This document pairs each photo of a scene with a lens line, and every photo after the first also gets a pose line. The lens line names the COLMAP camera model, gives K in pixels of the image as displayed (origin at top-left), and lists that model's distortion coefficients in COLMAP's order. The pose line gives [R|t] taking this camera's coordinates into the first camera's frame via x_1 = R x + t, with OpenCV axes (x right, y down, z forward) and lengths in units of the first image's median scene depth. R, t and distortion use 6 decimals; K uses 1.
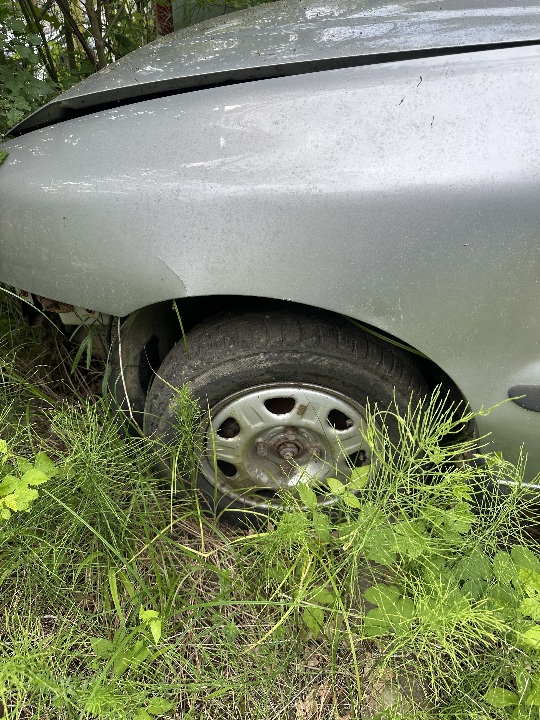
lens RADIAL K [[508.2, 0, 270.0], [0, 508.2, 360.0], [0, 0, 1]] dist [0.060169, -0.087240]
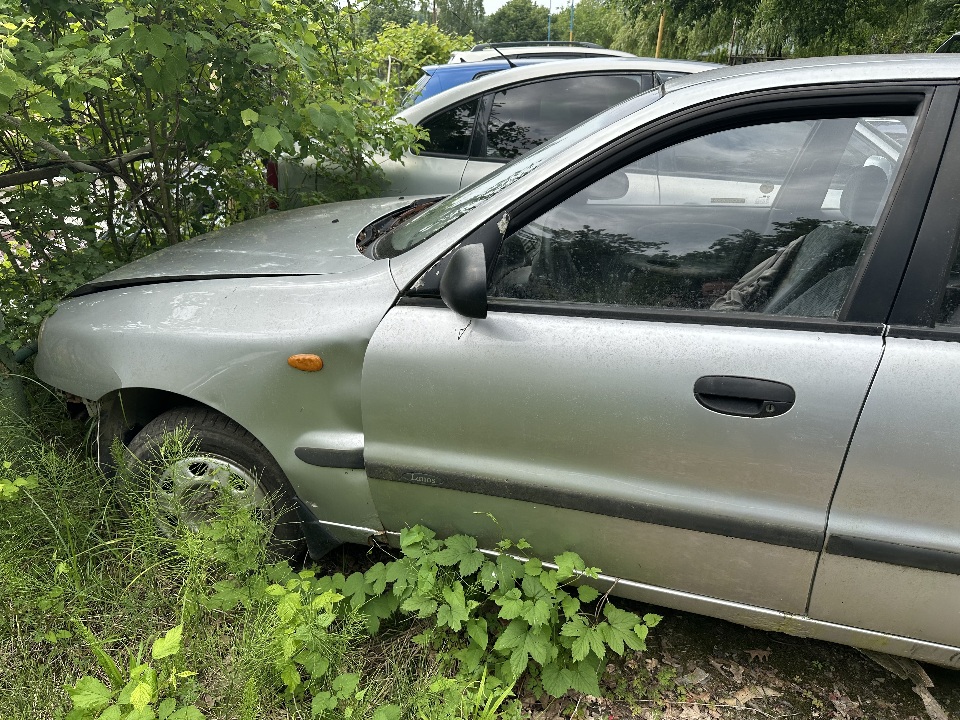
lens RADIAL K [[677.6, 0, 480.0], [0, 677.6, 360.0], [0, 0, 1]] dist [0.060169, -0.087240]
pose [[0.997289, 0.056119, -0.047594, 0.976521], [-0.067351, 0.956690, -0.283210, 0.311255], [0.029640, 0.285648, 0.957876, -1.073512]]
